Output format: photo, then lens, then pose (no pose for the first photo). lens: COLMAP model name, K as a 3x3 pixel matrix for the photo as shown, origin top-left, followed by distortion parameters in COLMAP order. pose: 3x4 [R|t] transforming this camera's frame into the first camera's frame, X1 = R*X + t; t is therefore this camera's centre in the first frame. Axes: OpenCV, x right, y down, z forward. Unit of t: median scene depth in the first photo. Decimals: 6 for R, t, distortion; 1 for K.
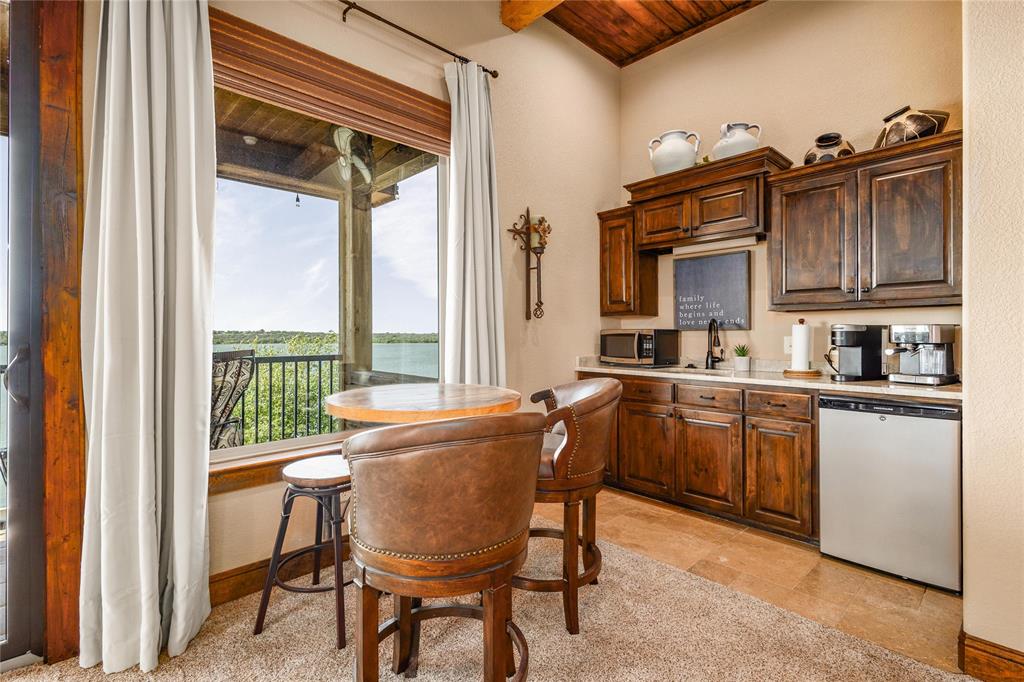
lens RADIAL K [[481.8, 0, 513.2], [0, 481.8, 339.9], [0, 0, 1]] dist [0.014744, -0.003372]
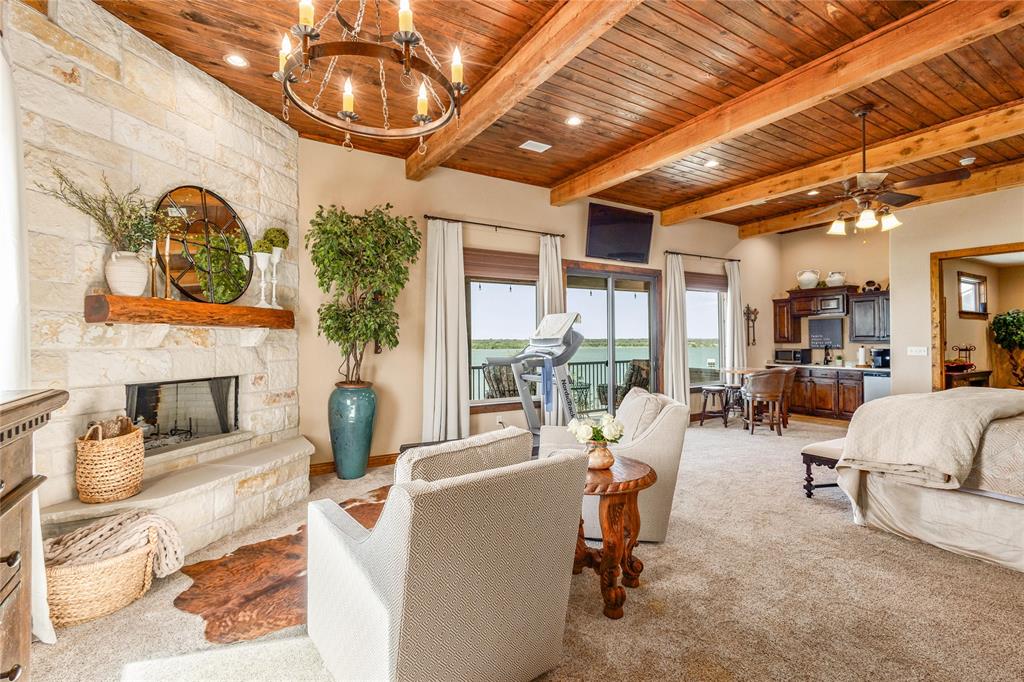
lens RADIAL K [[481.8, 0, 508.4], [0, 481.8, 344.0], [0, 0, 1]] dist [0.014744, -0.003372]
pose [[0.978764, -0.006799, -0.204878, -0.725860], [0.006291, 0.999975, -0.003130, -0.052539], [0.204894, 0.001775, 0.978783, -1.898454]]
